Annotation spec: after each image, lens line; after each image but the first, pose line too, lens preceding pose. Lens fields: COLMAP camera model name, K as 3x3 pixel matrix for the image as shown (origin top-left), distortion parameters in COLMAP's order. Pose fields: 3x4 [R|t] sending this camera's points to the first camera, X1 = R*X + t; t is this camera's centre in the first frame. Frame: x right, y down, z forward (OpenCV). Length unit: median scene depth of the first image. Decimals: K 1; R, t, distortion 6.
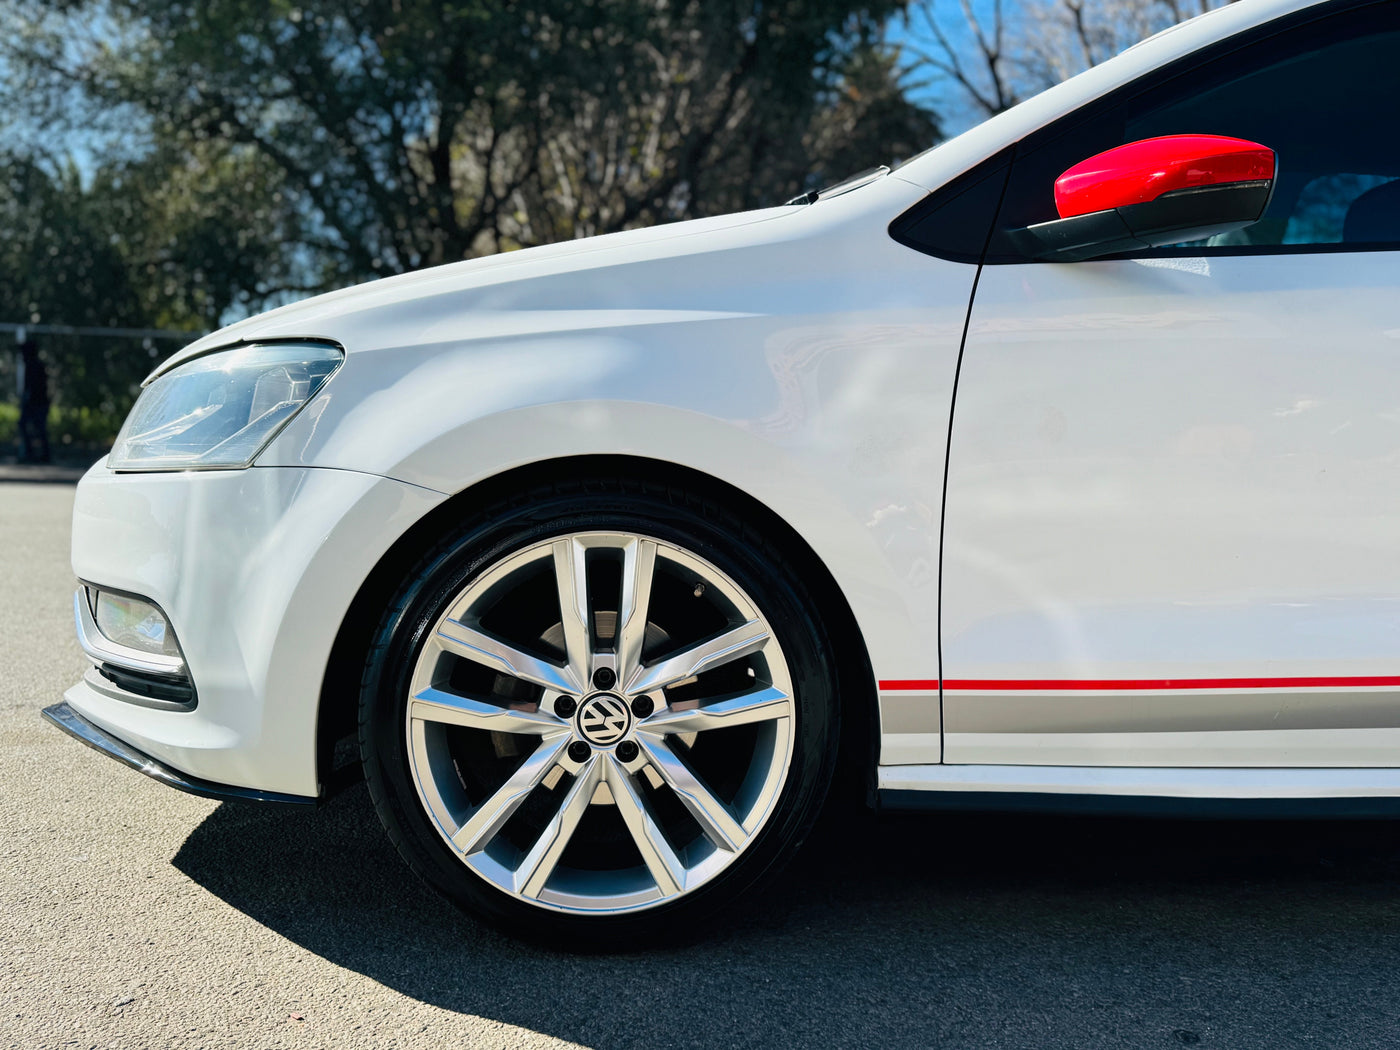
lens RADIAL K [[1160.1, 0, 700.3], [0, 1160.1, 522.7], [0, 0, 1]] dist [0.101772, -0.157378]
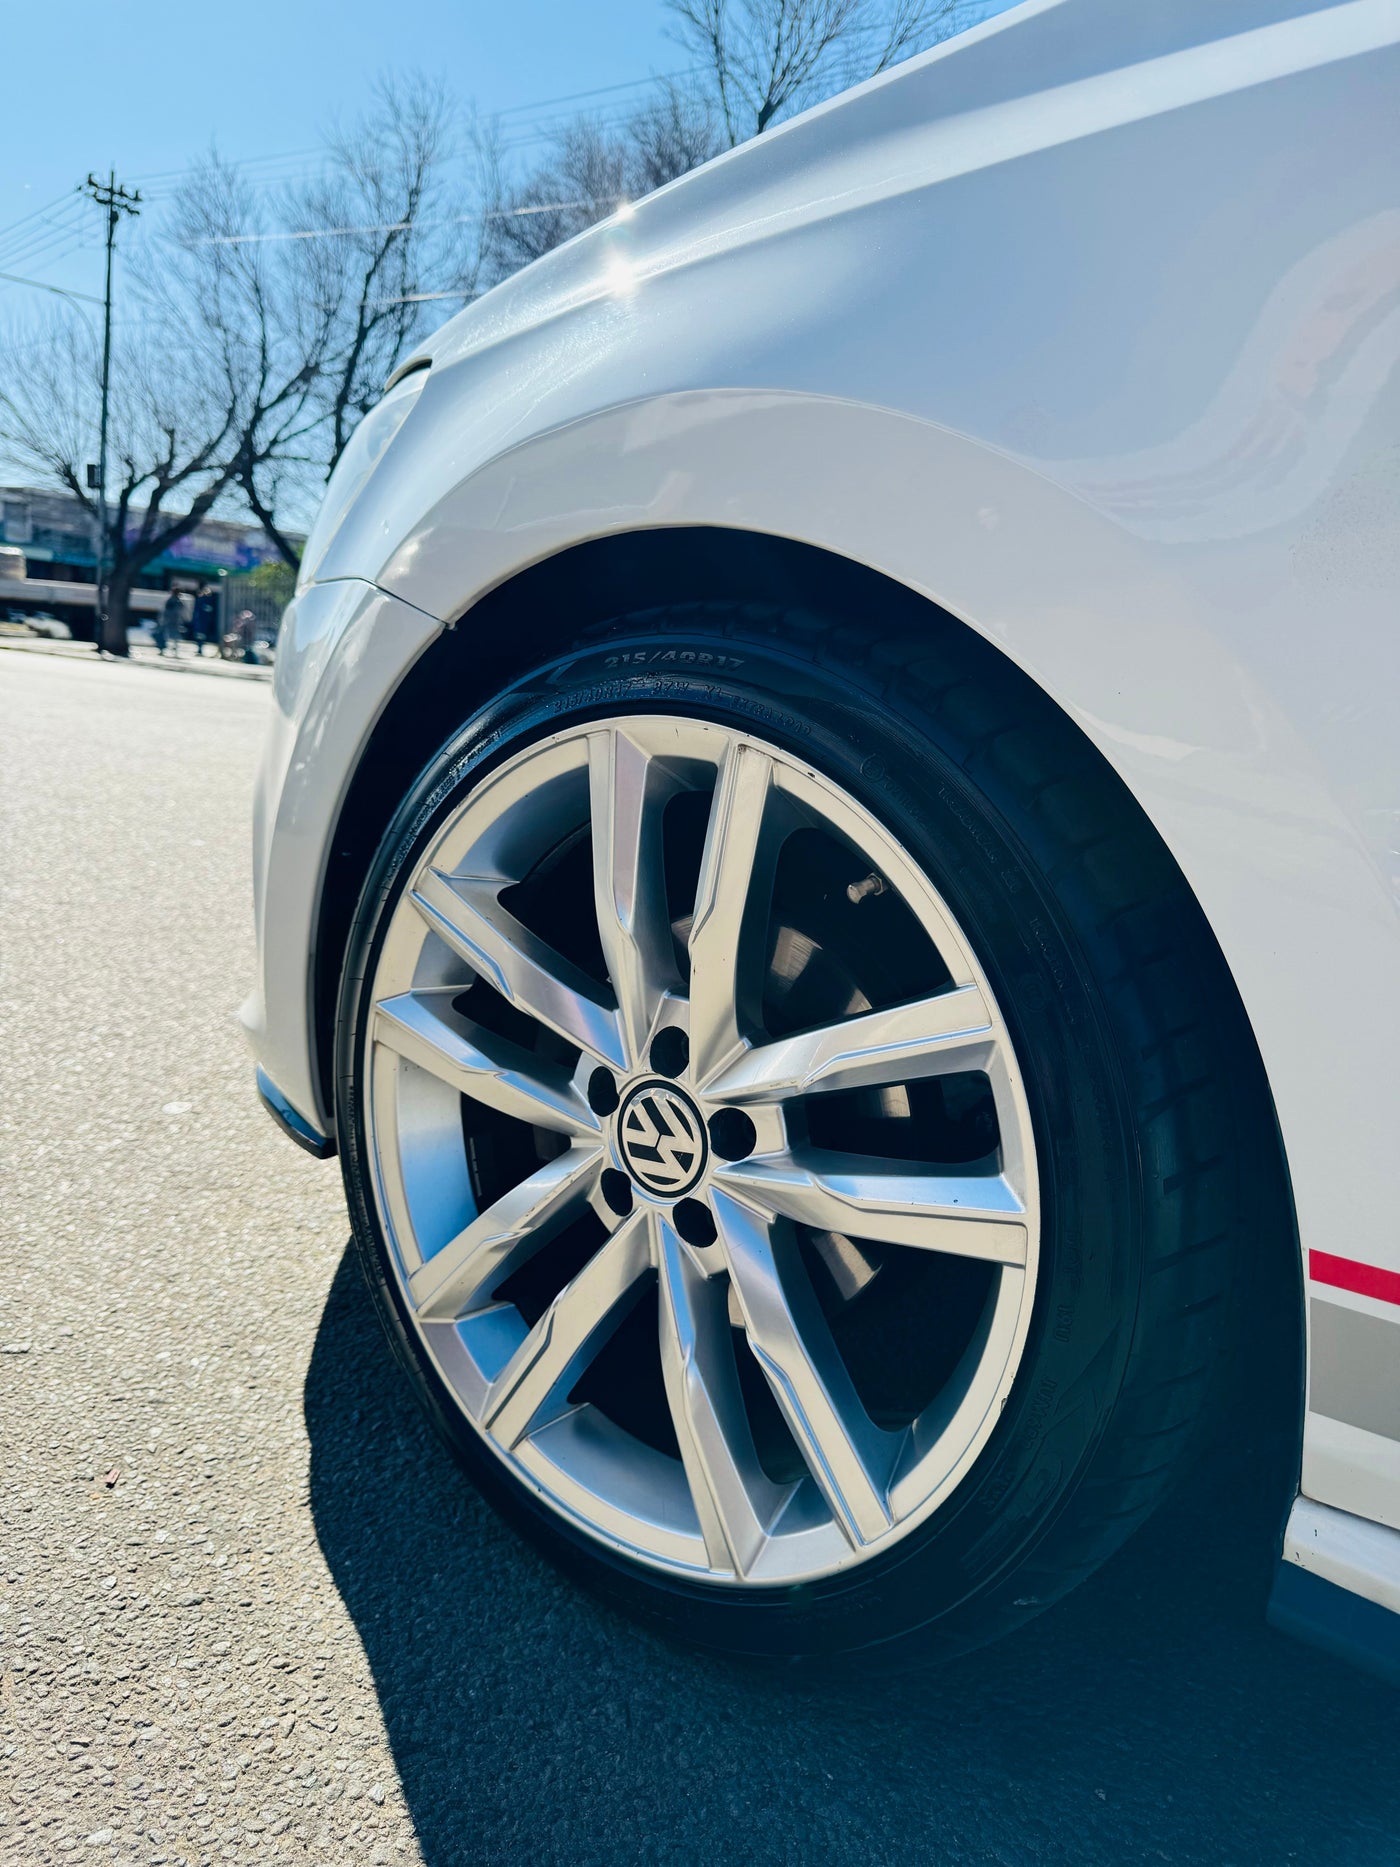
lens RADIAL K [[1306.4, 0, 700.0], [0, 1306.4, 933.5], [0, 0, 1]] dist [0.034985, -0.040364]
pose [[0.740436, 0.159706, -0.652877, 0.250244], [-0.124434, 0.987140, 0.100351, 0.035723], [0.660508, 0.006937, 0.750787, 0.622497]]
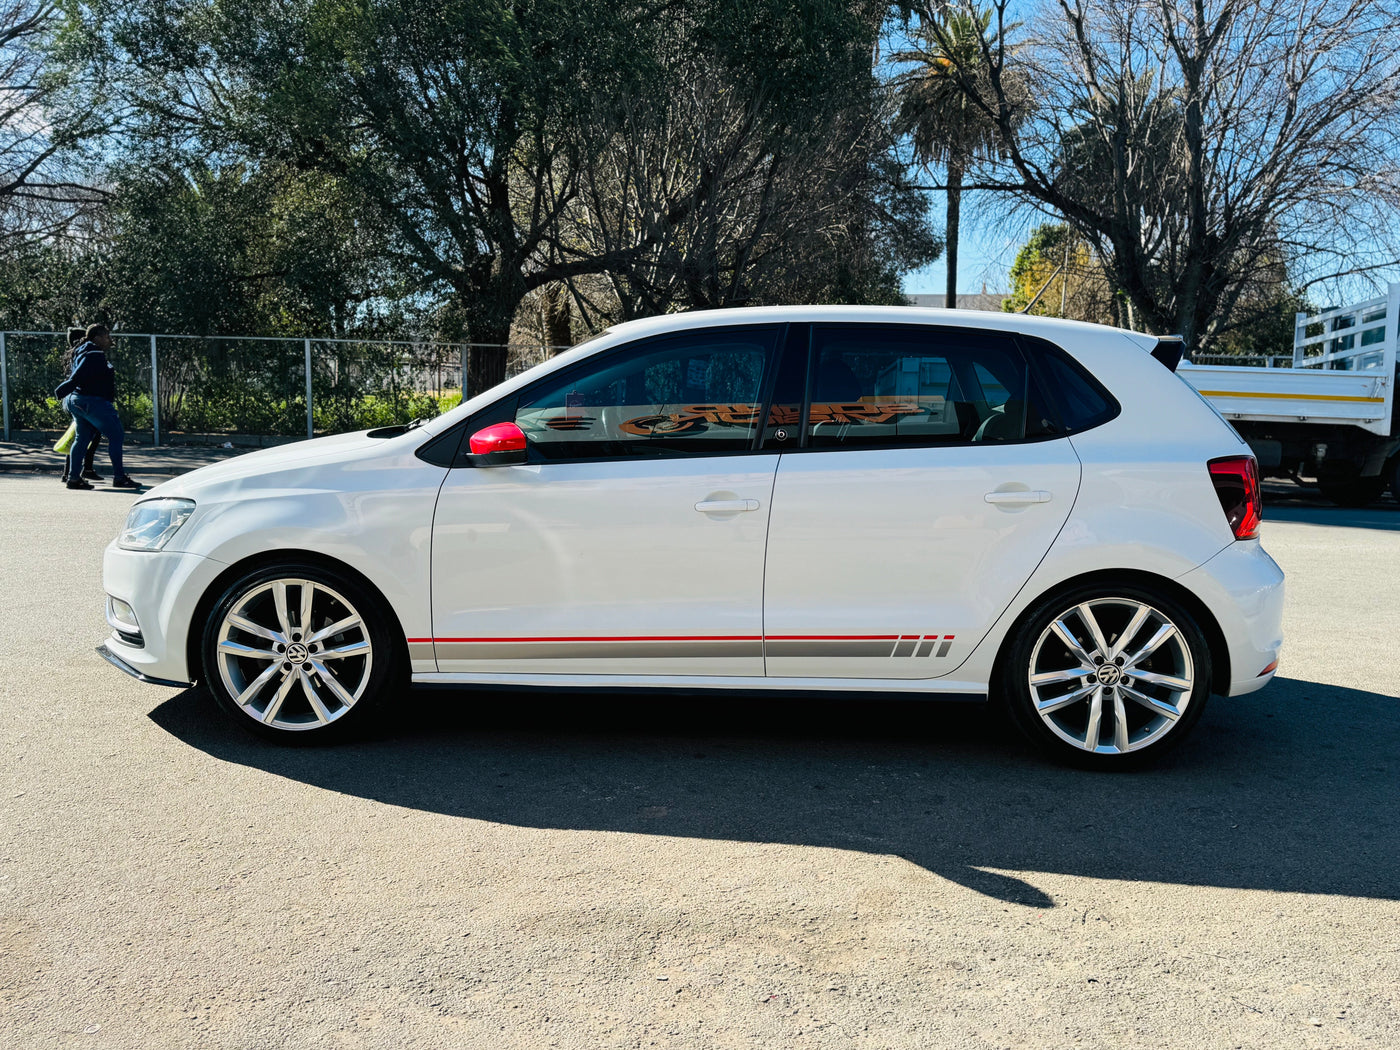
lens RADIAL K [[1160.7, 0, 692.1], [0, 1160.7, 524.0], [0, 0, 1]] dist [0.111411, -0.179625]
pose [[0.993914, -0.002088, -0.110141, 1.024646], [0.005921, 0.999388, 0.034486, -0.187039], [0.110002, -0.034928, 0.993318, -1.373352]]
